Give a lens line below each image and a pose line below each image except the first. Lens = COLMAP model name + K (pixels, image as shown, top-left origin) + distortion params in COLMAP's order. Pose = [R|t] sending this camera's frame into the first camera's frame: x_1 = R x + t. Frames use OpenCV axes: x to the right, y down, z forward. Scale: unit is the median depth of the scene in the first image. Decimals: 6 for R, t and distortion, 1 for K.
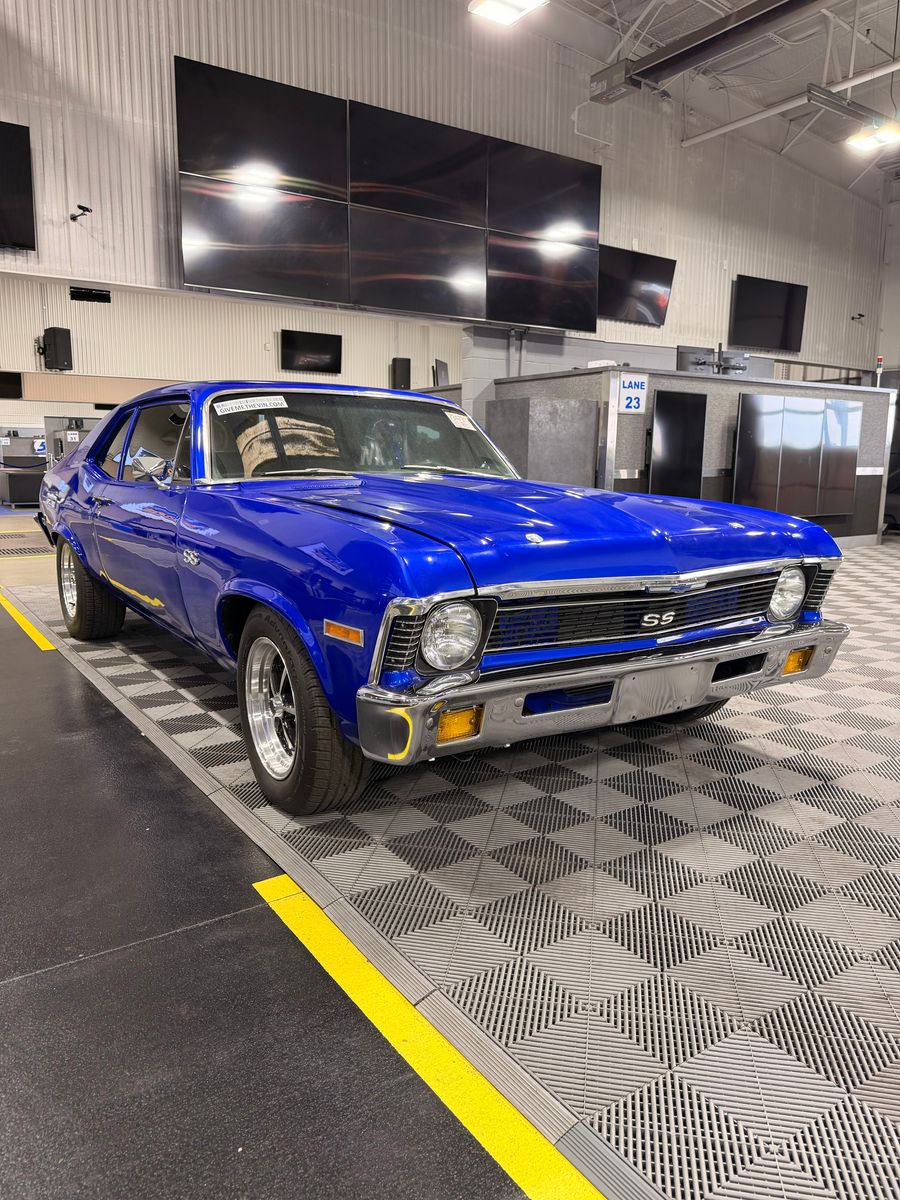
lens RADIAL K [[909.1, 0, 450.0], [0, 909.1, 600.0], [0, 0, 1]] dist [-0.004510, 0.003370]
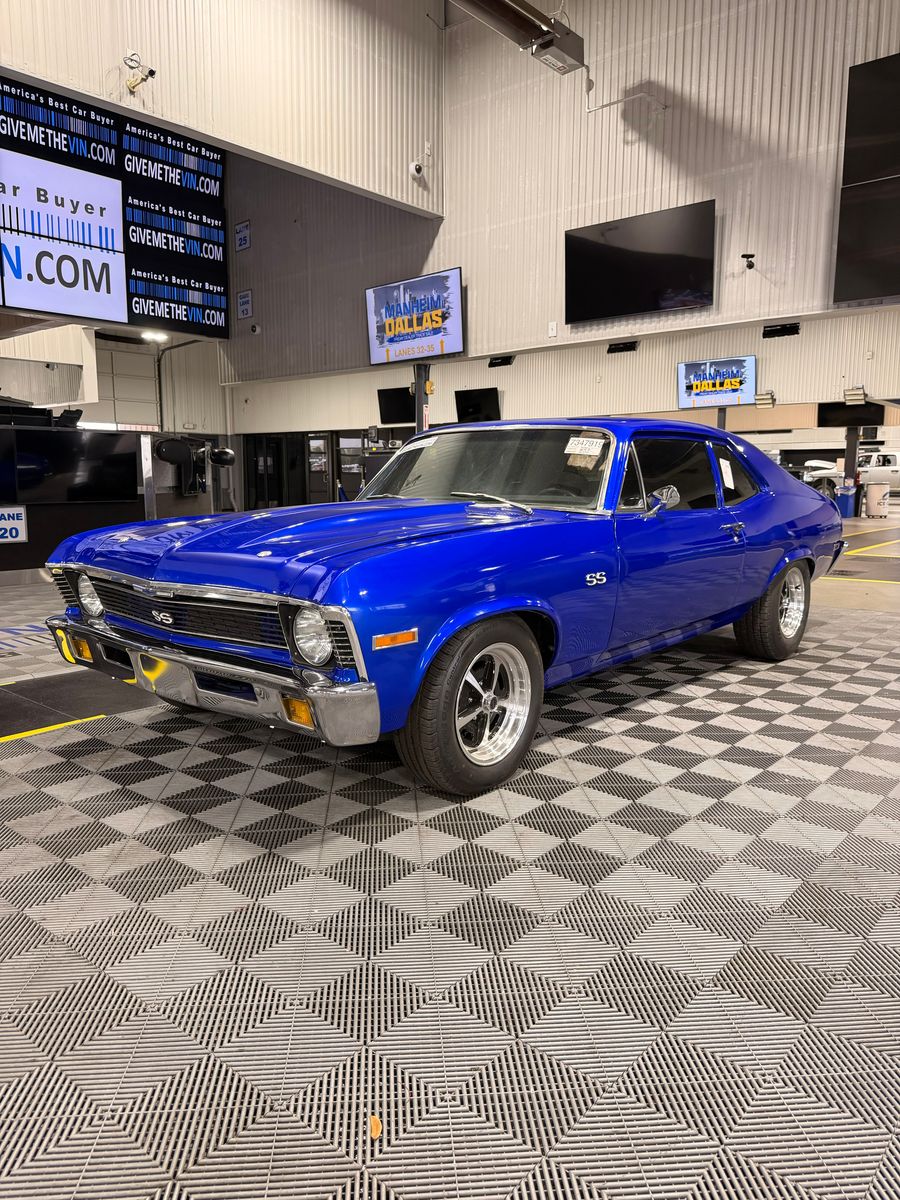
lens RADIAL K [[887.6, 0, 450.0], [0, 887.6, 600.0], [0, 0, 1]] dist [0.005064, 0.005915]
pose [[0.277180, 0.118060, -0.953537, 0.554674], [-0.135883, 0.987264, 0.082737, -0.058574], [0.951161, 0.106636, 0.289692, 0.378151]]
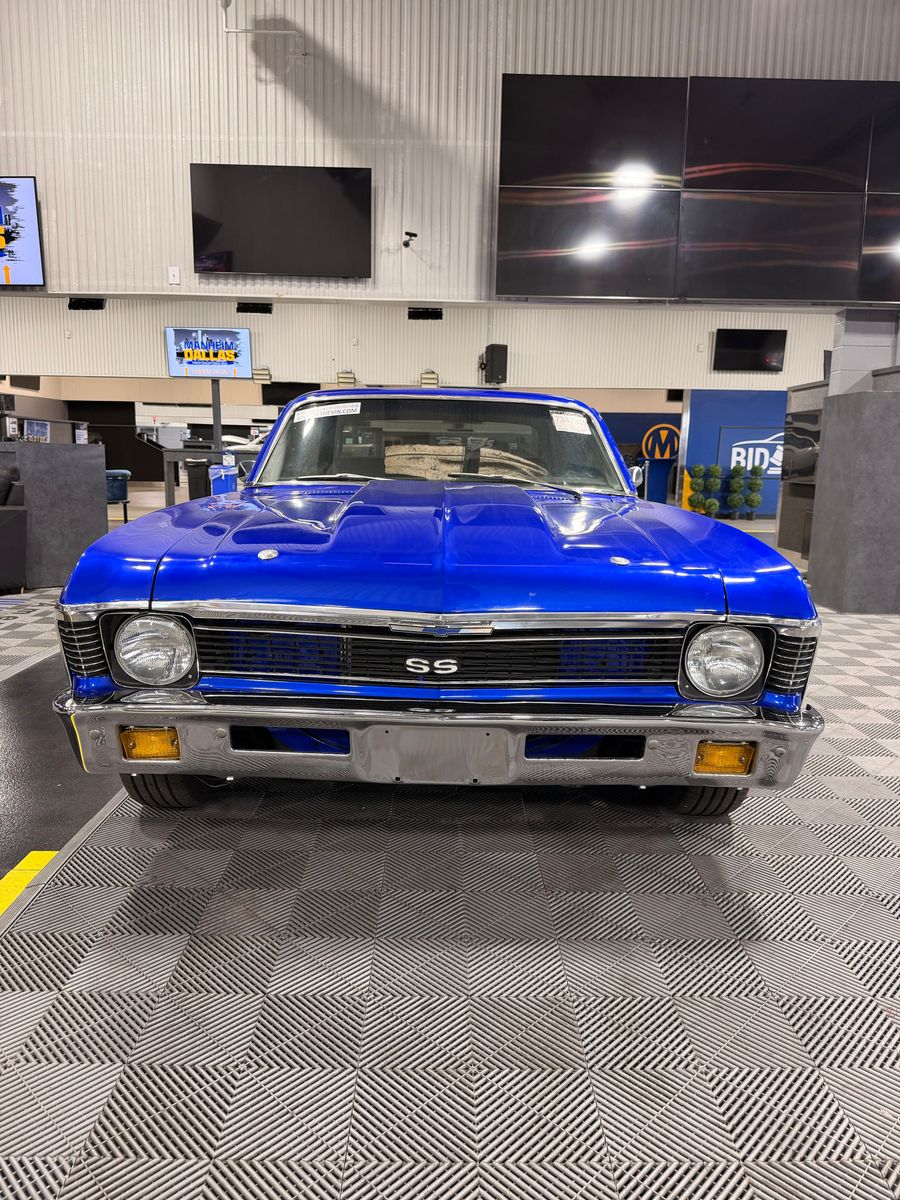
lens RADIAL K [[862.7, 0, 450.0], [0, 862.7, 600.0], [0, 0, 1]] dist [0.037111, -0.031885]
pose [[0.828603, 0.099277, -0.550964, 0.260148], [-0.095976, 0.994771, 0.034906, -0.025790], [0.551549, 0.023956, 0.833799, 0.145642]]
